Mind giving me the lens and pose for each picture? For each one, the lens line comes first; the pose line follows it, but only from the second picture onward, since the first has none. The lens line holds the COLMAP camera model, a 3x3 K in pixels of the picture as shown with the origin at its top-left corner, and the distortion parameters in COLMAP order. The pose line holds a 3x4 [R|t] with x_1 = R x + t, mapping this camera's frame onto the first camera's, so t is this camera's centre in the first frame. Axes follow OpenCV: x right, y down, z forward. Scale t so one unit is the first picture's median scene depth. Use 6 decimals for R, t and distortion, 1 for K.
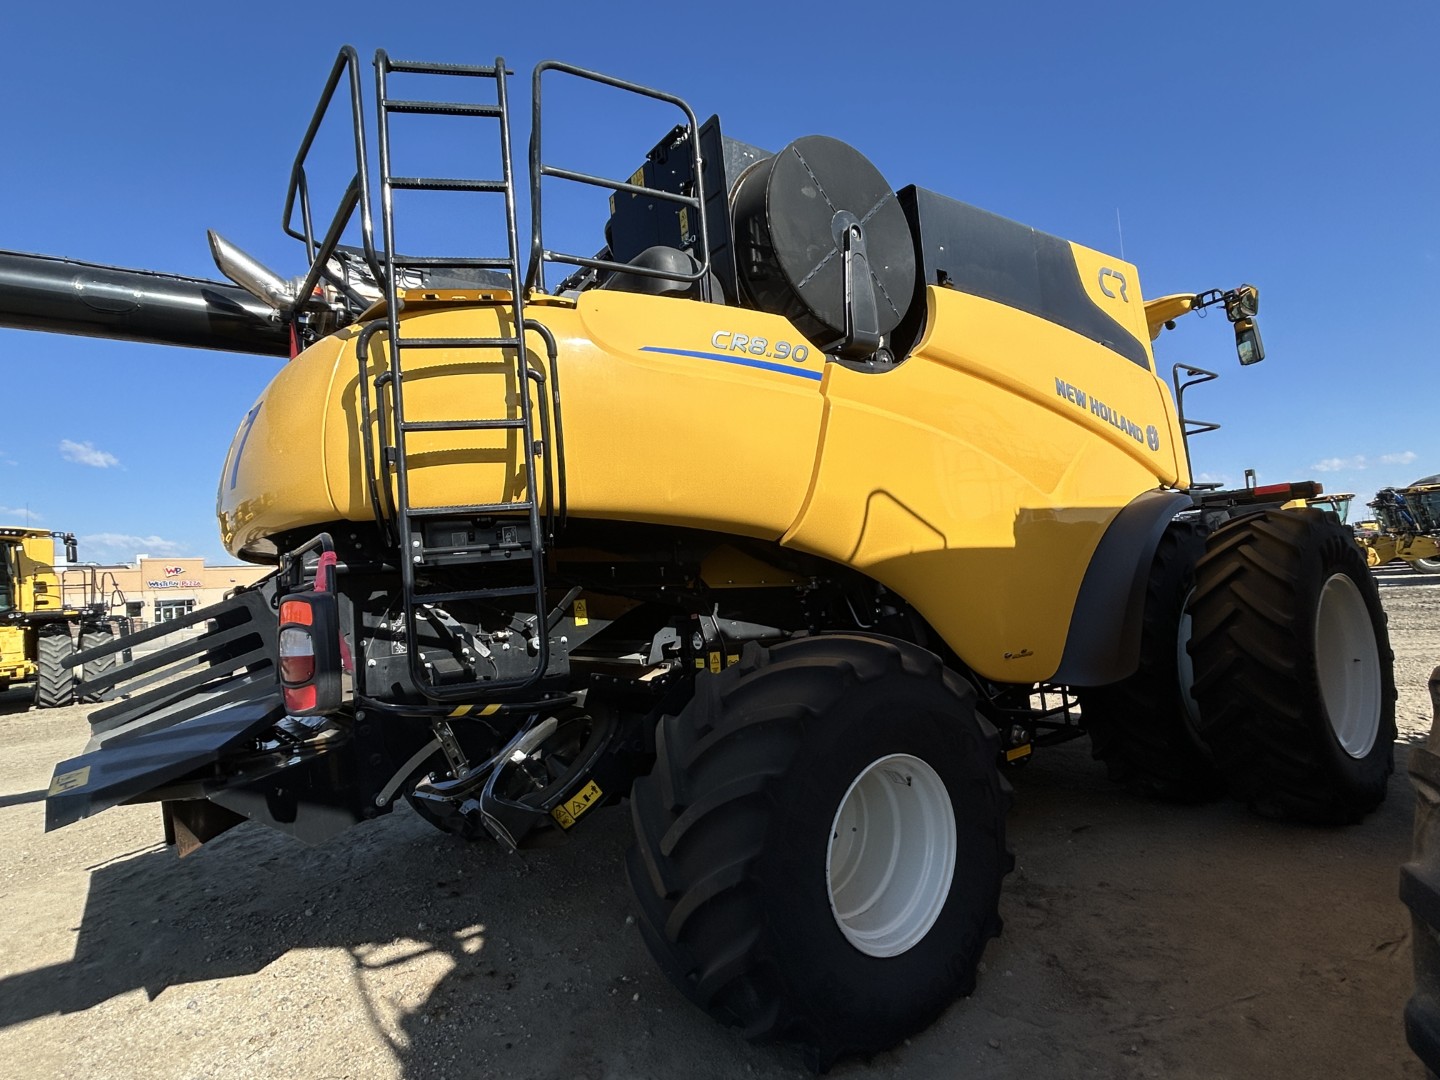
lens RADIAL K [[791.3, 0, 720.9], [0, 791.3, 548.4], [0, 0, 1]] dist [0.012114, -0.000338]
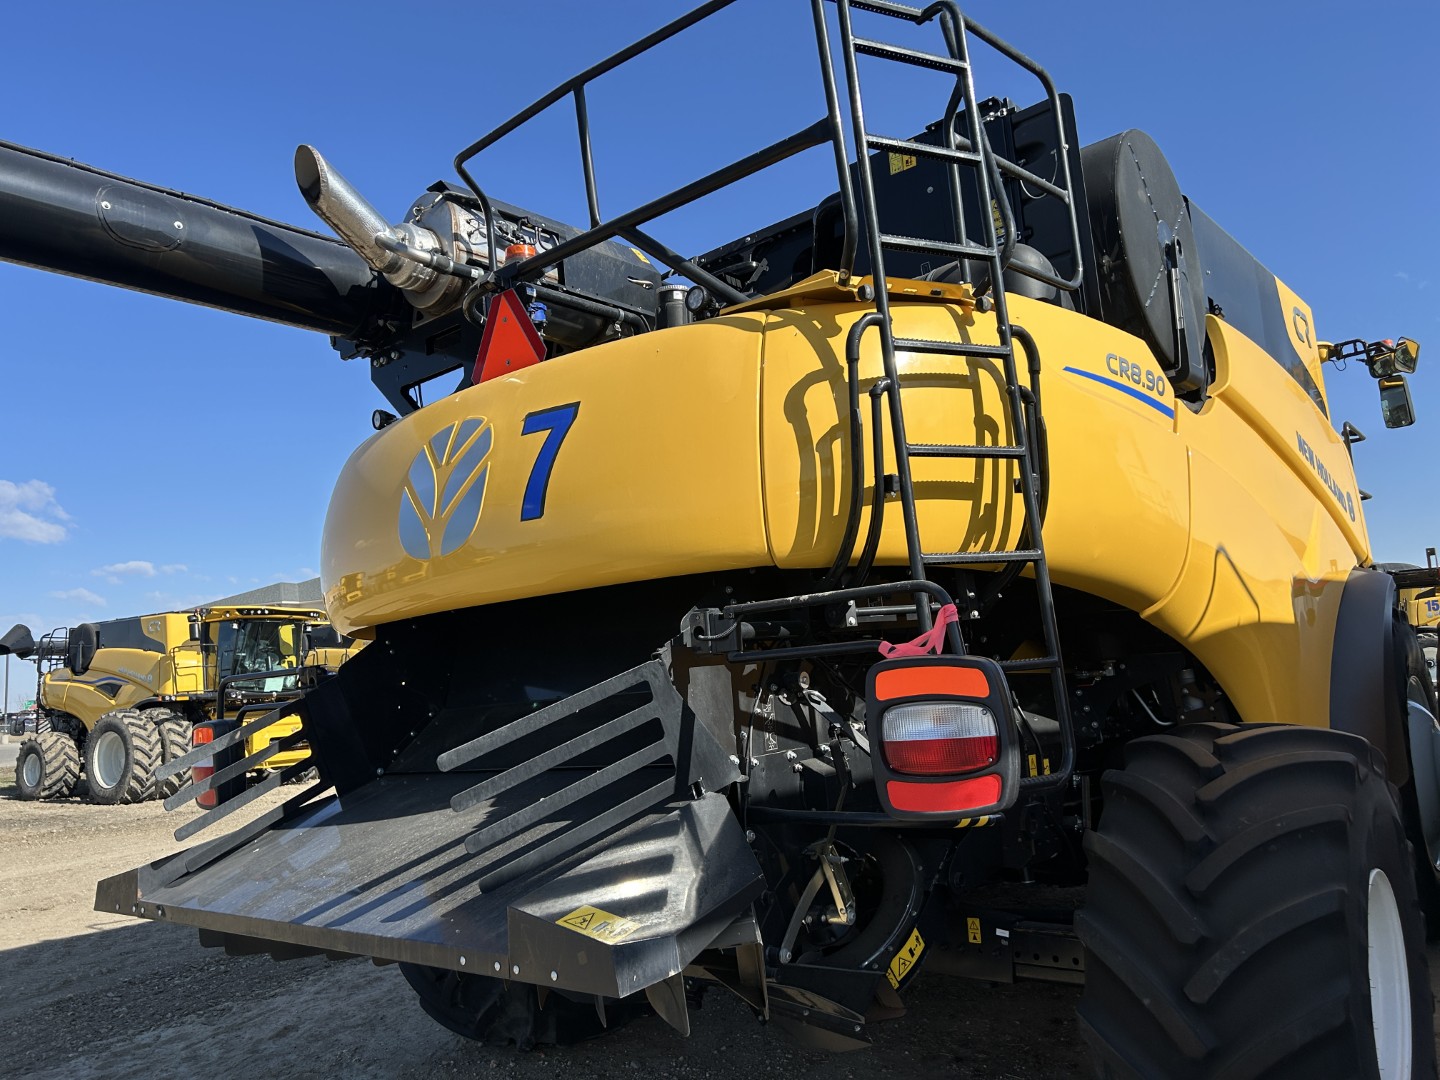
lens RADIAL K [[1117.2, 0, 720.0], [0, 1117.2, 540.0], [0, 0, 1]] dist [0.063305, -0.061149]
pose [[0.970313, 0.039386, 0.238623, -0.639334], [-0.018079, 0.995702, -0.090832, 0.030298], [-0.241175, 0.083821, 0.966855, -0.012150]]
